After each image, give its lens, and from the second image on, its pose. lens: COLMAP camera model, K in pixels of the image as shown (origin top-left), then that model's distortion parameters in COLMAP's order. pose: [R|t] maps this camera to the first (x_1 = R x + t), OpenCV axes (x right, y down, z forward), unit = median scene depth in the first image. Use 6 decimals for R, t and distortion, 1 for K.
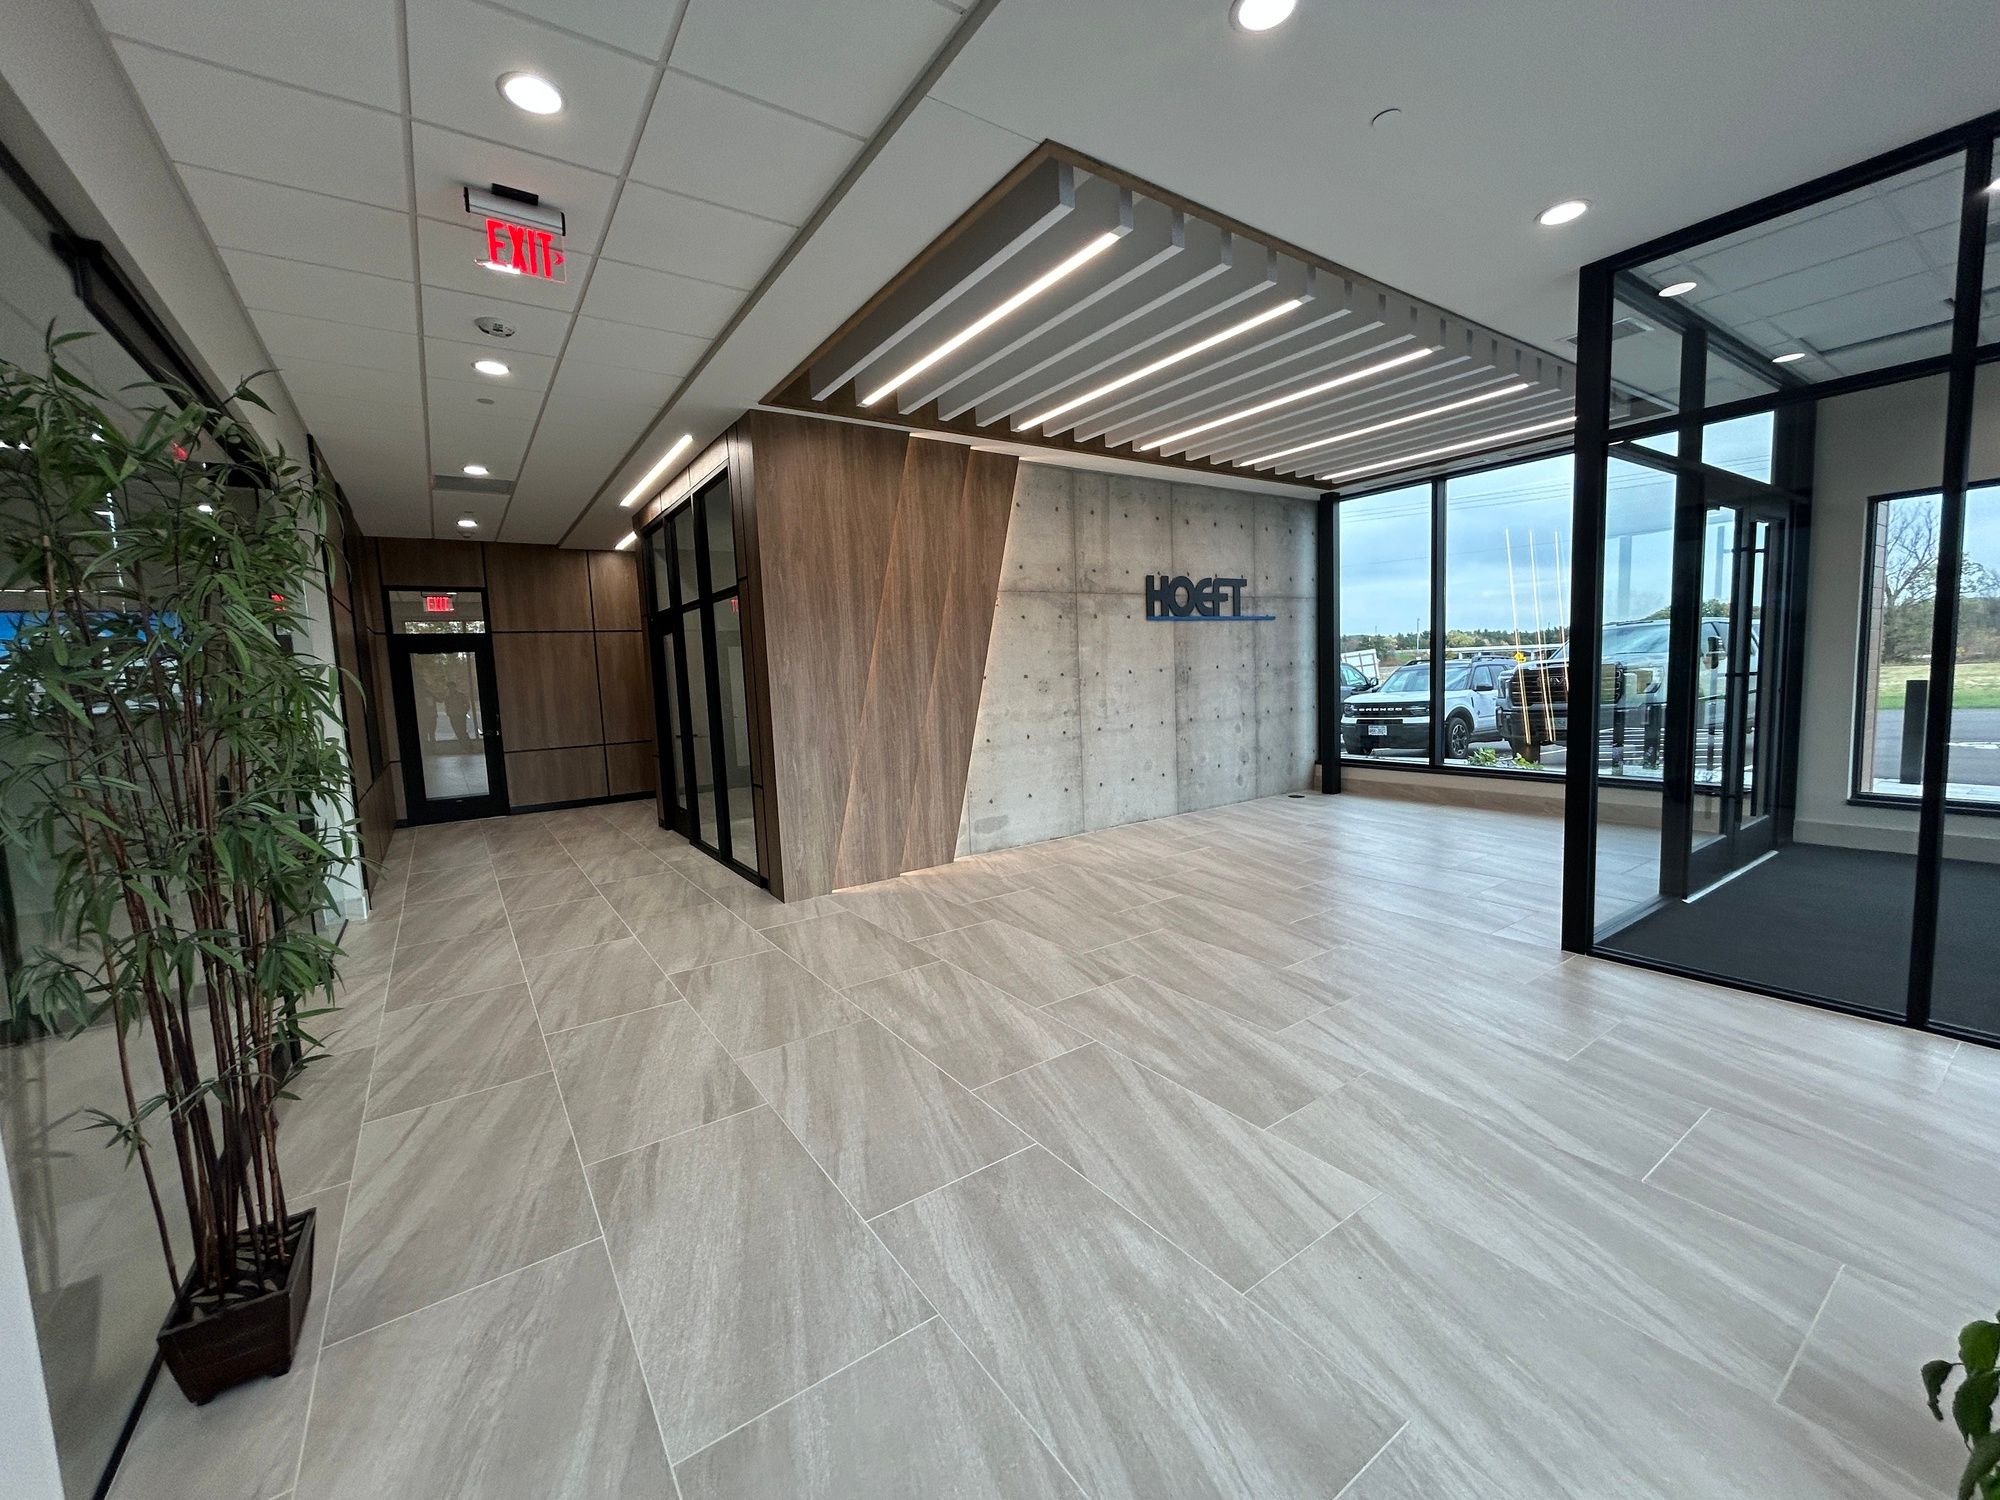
lens RADIAL K [[807.6, 0, 990.8], [0, 807.6, 754.3], [0, 0, 1]] dist [-0.000584, -0.000106]
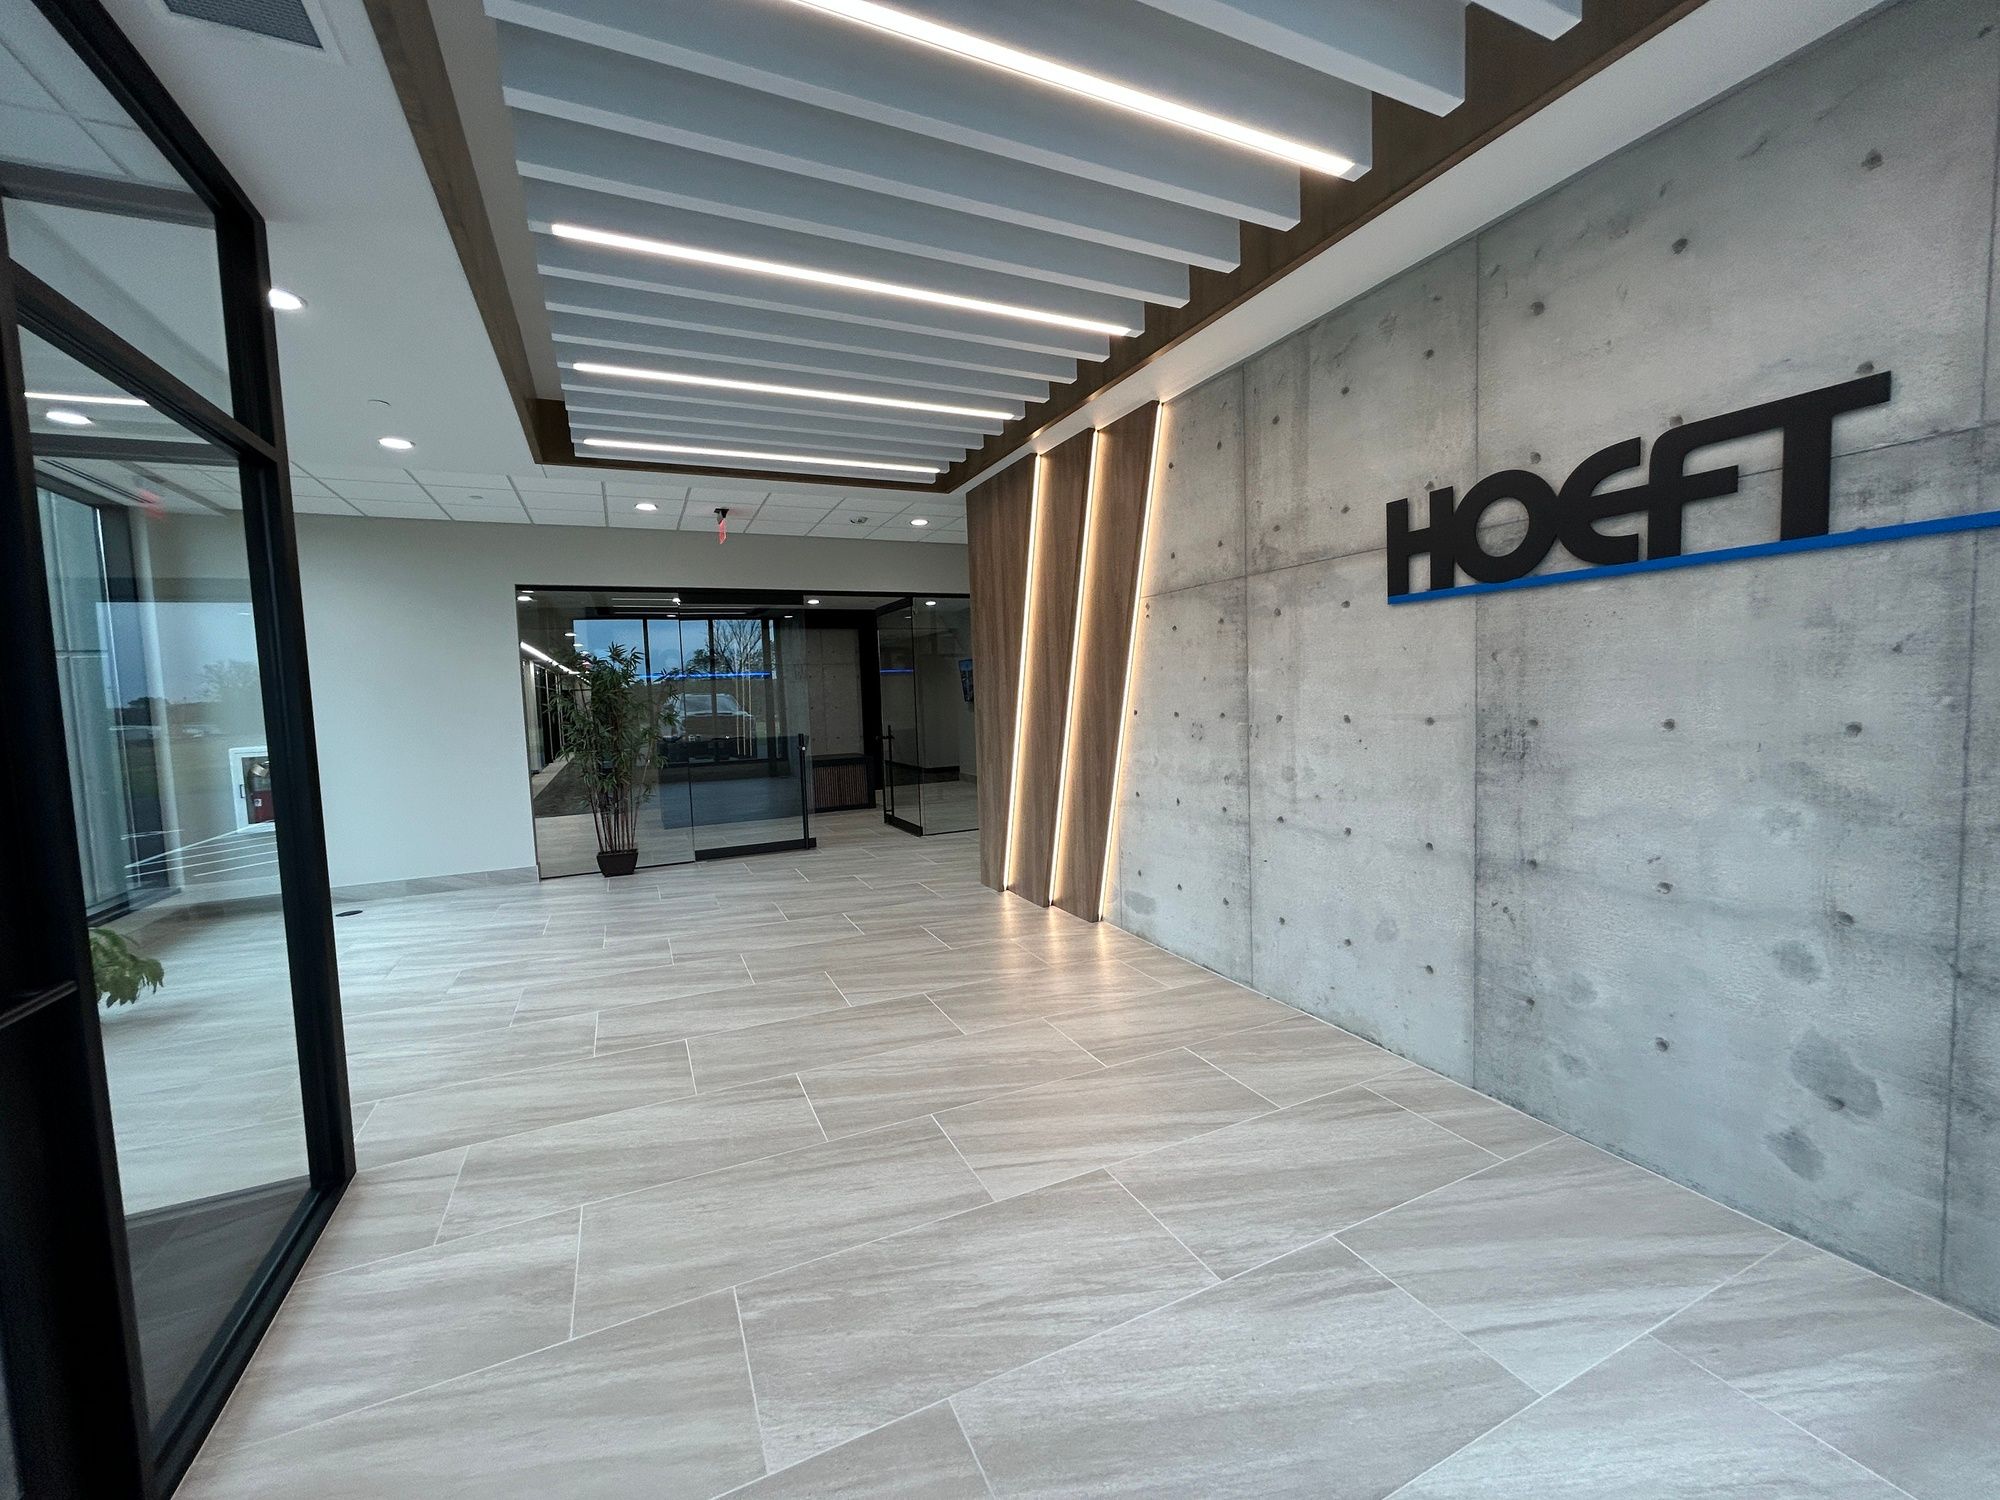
lens RADIAL K [[803.1, 0, 1000.0], [0, 803.1, 750.0], [0, 0, 1]] dist [-0.001365, -0.000218]
pose [[-0.163047, 0.122972, -0.978925, 0.675410], [-0.058742, 0.989232, 0.134051, -0.136321], [0.984868, 0.079360, -0.154068, 0.877033]]
